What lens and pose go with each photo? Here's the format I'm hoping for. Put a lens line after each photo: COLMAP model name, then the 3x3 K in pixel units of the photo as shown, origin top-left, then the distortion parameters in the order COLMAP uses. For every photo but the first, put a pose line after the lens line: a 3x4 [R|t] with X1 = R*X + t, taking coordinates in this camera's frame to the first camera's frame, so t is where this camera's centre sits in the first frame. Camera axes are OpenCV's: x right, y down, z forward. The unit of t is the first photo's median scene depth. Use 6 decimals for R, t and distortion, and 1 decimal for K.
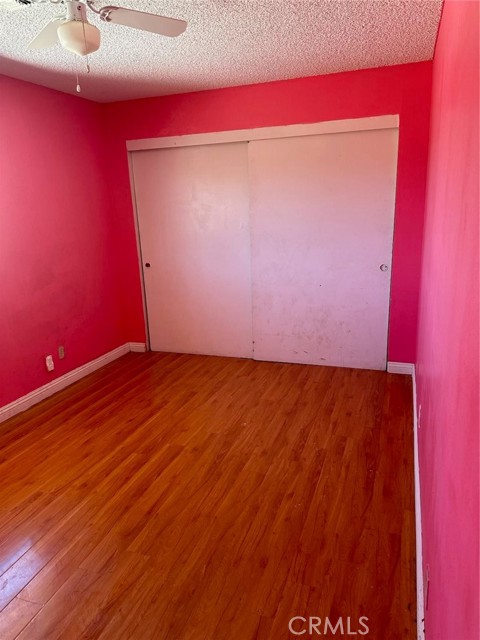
lens RADIAL K [[446.4, 0, 239.9], [0, 446.4, 319.8], [0, 0, 1]] dist [-0.012877, -0.005350]
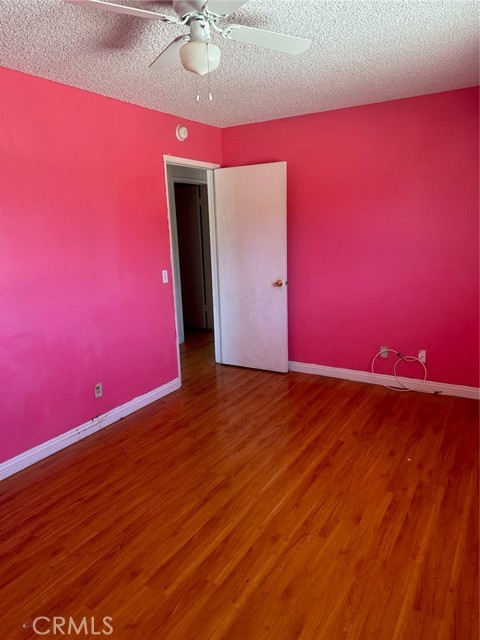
lens RADIAL K [[446.4, 0, 240.5], [0, 446.4, 319.1], [0, 0, 1]] dist [-0.012877, -0.005350]
pose [[-0.979151, 0.021397, 0.202002, -0.474632], [0.110406, 0.890784, 0.440811, -0.411613], [-0.170508, 0.453923, -0.874575, 1.595646]]
